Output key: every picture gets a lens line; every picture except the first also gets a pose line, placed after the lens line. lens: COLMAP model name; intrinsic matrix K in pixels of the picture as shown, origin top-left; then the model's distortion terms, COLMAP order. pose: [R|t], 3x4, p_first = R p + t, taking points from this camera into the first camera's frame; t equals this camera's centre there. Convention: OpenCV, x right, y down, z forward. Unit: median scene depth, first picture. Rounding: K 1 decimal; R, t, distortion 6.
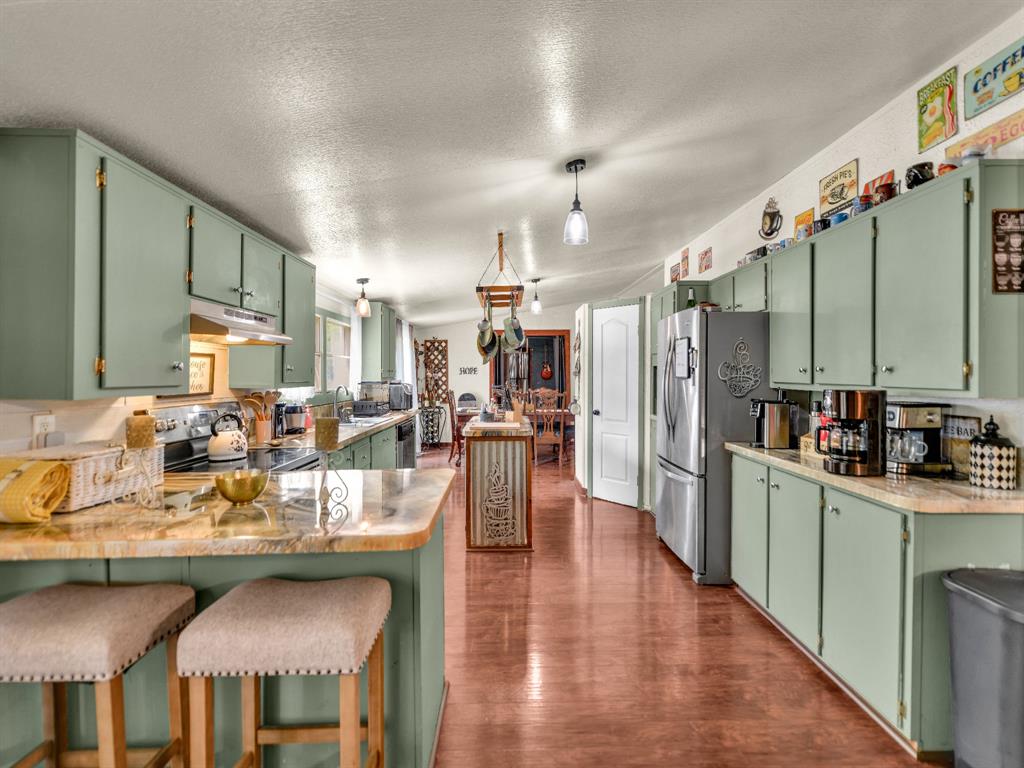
lens RADIAL K [[442.6, 0, 518.4], [0, 442.6, 376.1], [0, 0, 1]] dist [0.004512, -0.003178]
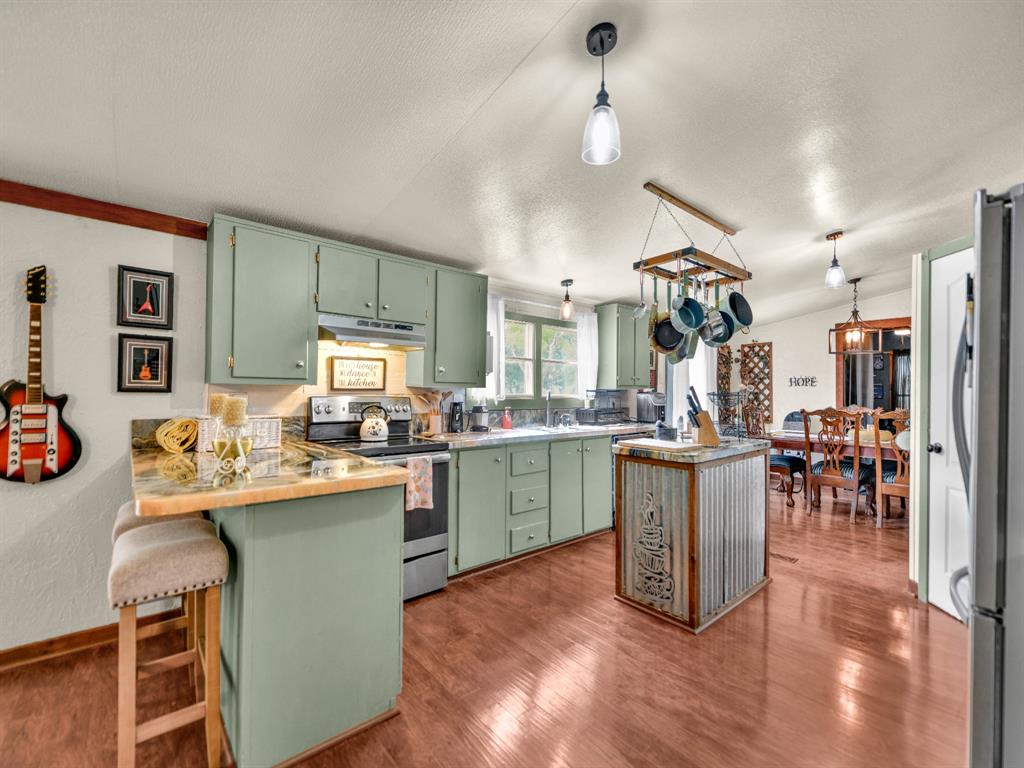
lens RADIAL K [[442.6, 0, 512.0], [0, 442.6, 388.3], [0, 0, 1]] dist [0.004512, -0.003178]
pose [[0.628291, 0.004349, -0.777966, 0.285465], [-0.015538, 0.999855, -0.006959, 0.021008], [0.777823, 0.016461, 0.628268, 0.262984]]
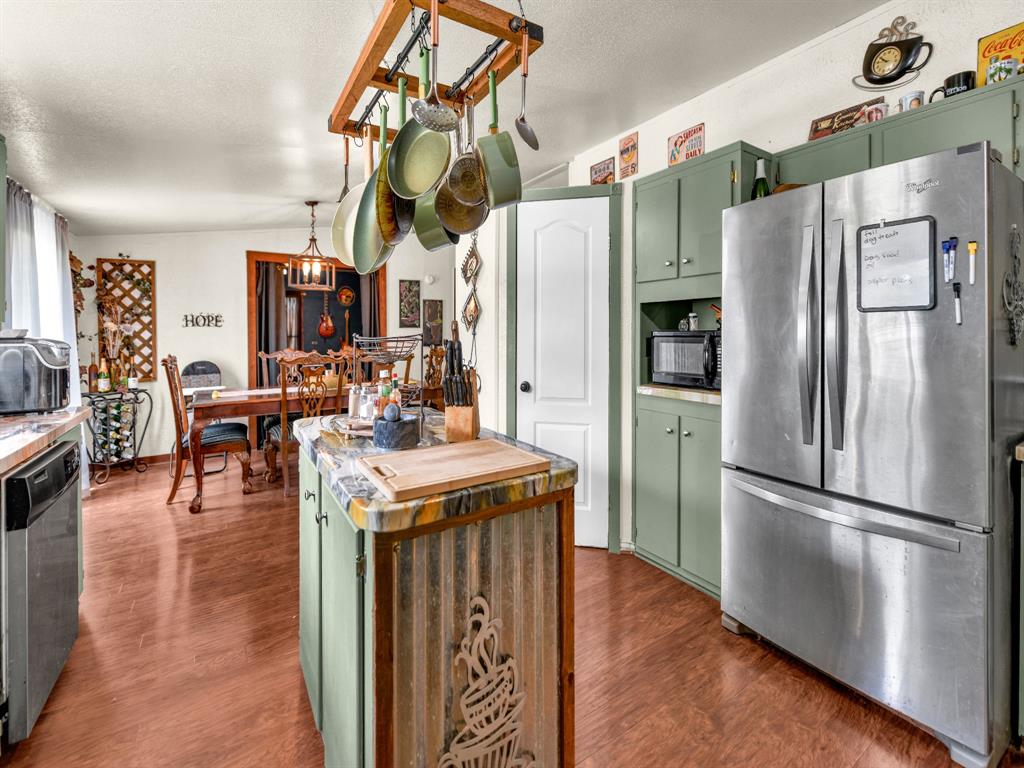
lens RADIAL K [[442.6, 0, 515.4], [0, 442.6, 337.4], [0, 0, 1]] dist [0.004512, -0.003178]
pose [[0.845898, -0.004258, 0.533328, -0.136627], [0.005825, 0.999982, -0.001255, 0.021540], [-0.533314, 0.004168, 0.845907, 0.556439]]
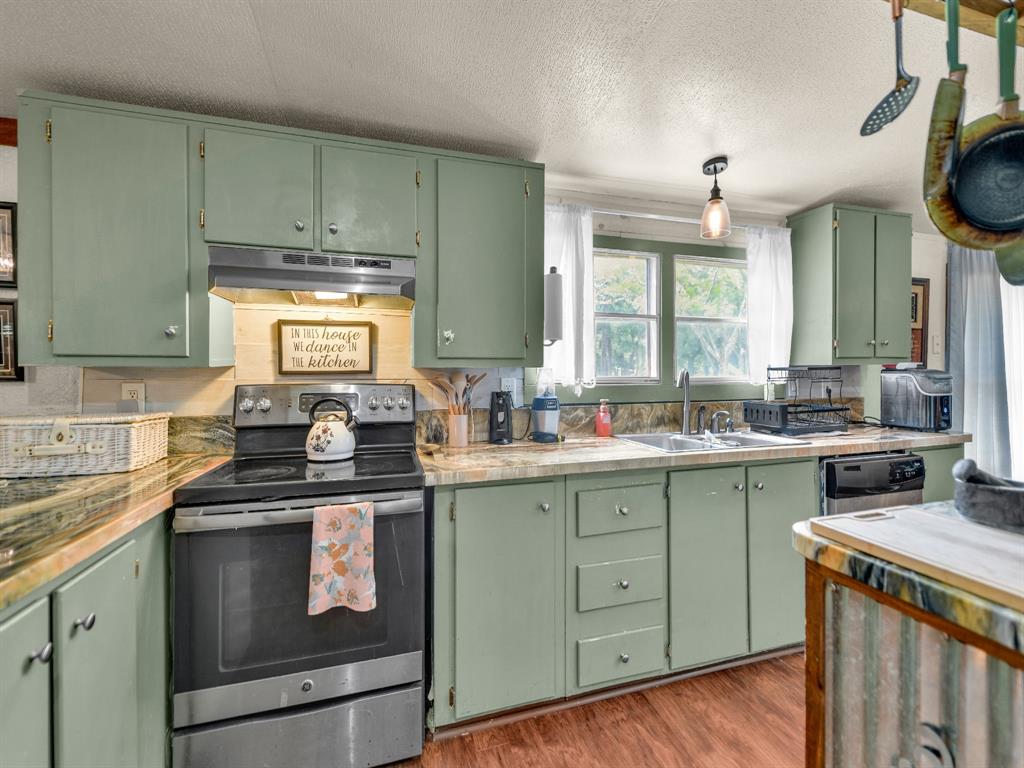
lens RADIAL K [[442.6, 0, 515.3], [0, 442.6, 374.6], [0, 0, 1]] dist [0.004512, -0.003178]
pose [[0.261717, 0.011362, -0.965078, 0.073437], [-0.001766, 0.999935, 0.011293, 0.018572], [0.965143, -0.001251, 0.261720, 0.562664]]
